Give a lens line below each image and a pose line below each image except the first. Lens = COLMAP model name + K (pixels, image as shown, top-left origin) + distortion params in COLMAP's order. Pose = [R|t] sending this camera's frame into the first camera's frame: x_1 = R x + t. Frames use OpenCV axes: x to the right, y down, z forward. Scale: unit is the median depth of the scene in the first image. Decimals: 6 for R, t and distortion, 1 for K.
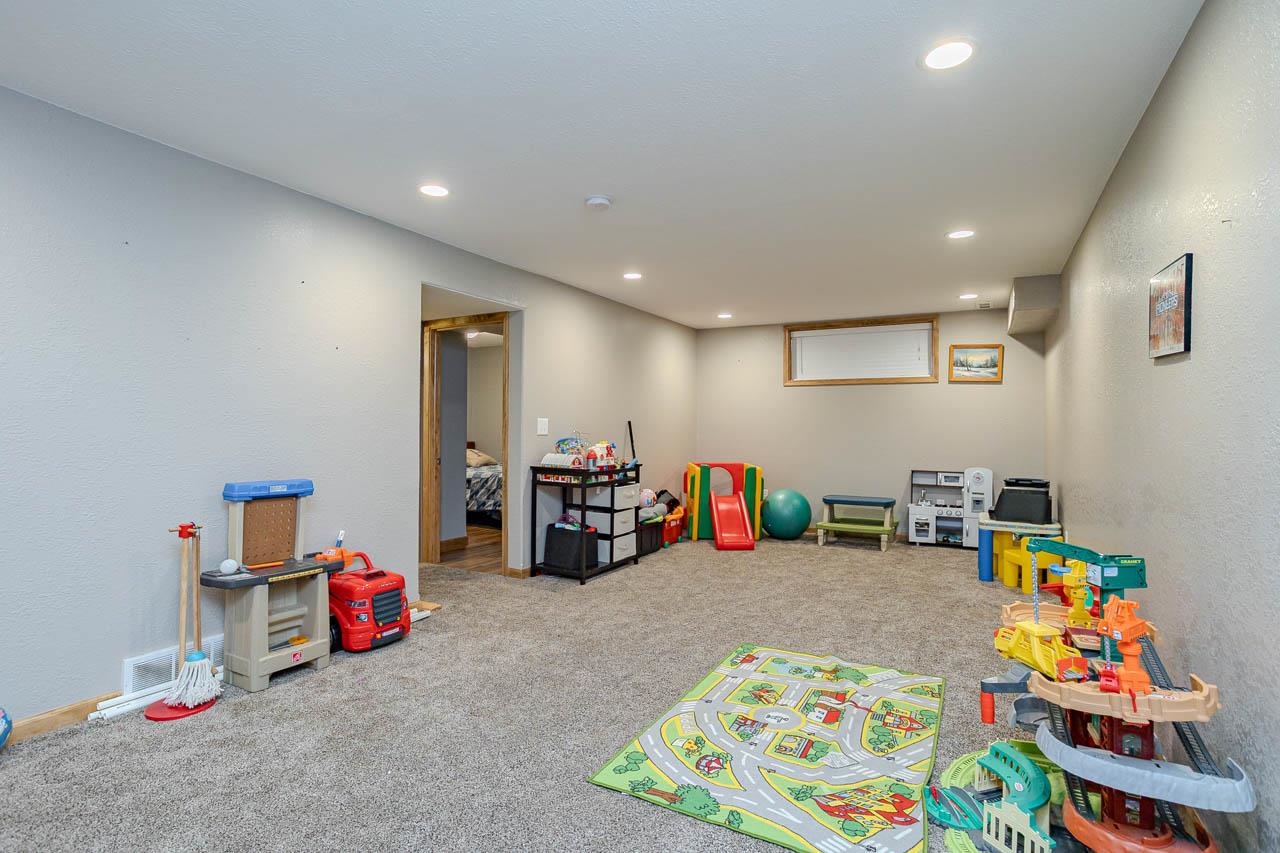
lens RADIAL K [[626.2, 0, 634.8], [0, 626.2, 426.8], [0, 0, 1]] dist [-0.043061, 0.027471]
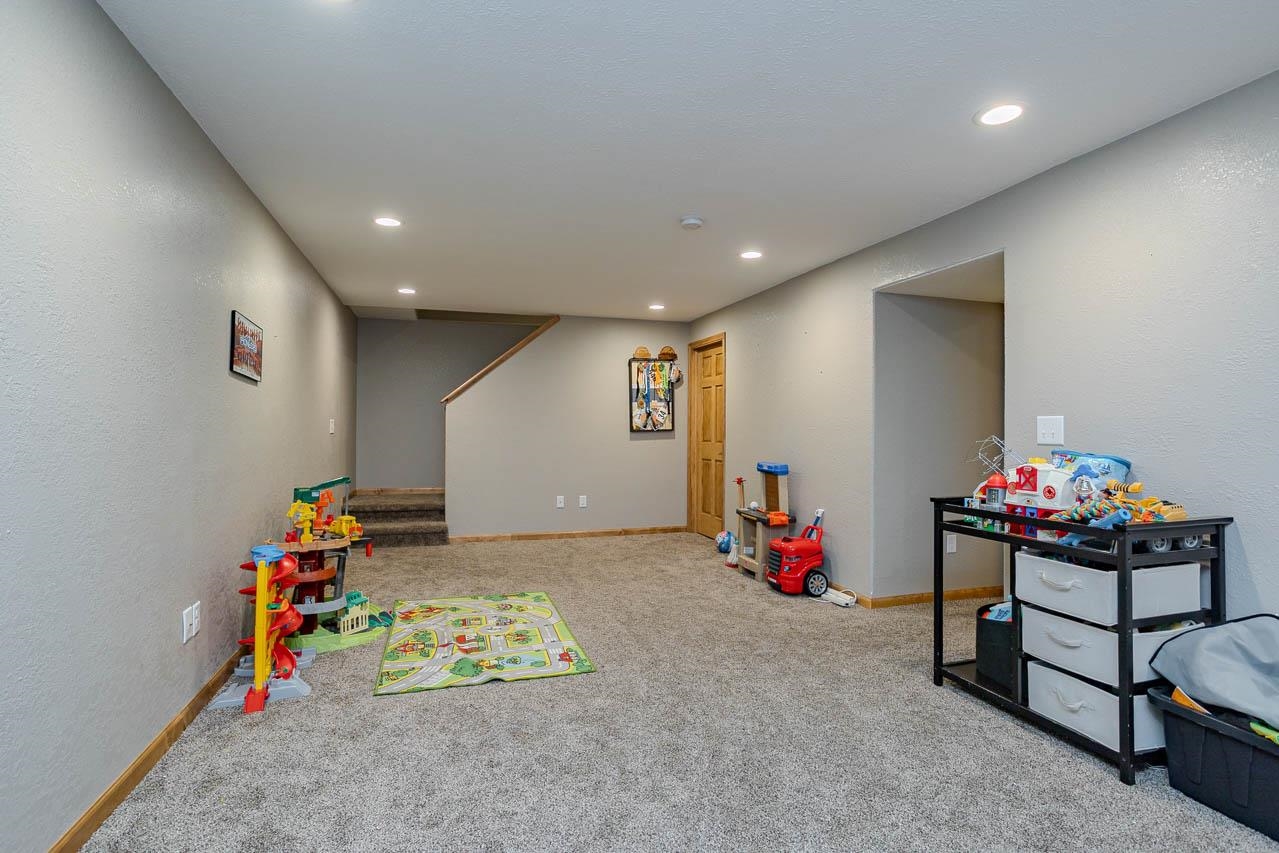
lens RADIAL K [[625.7, 0, 637.5], [0, 625.7, 426.9], [0, 0, 1]] dist [-0.043061, 0.027471]
pose [[-0.689958, -0.012850, -0.723735, 1.006984], [-0.007082, 0.999914, -0.011002, 0.011359], [0.723815, -0.002466, -0.689990, 2.141456]]
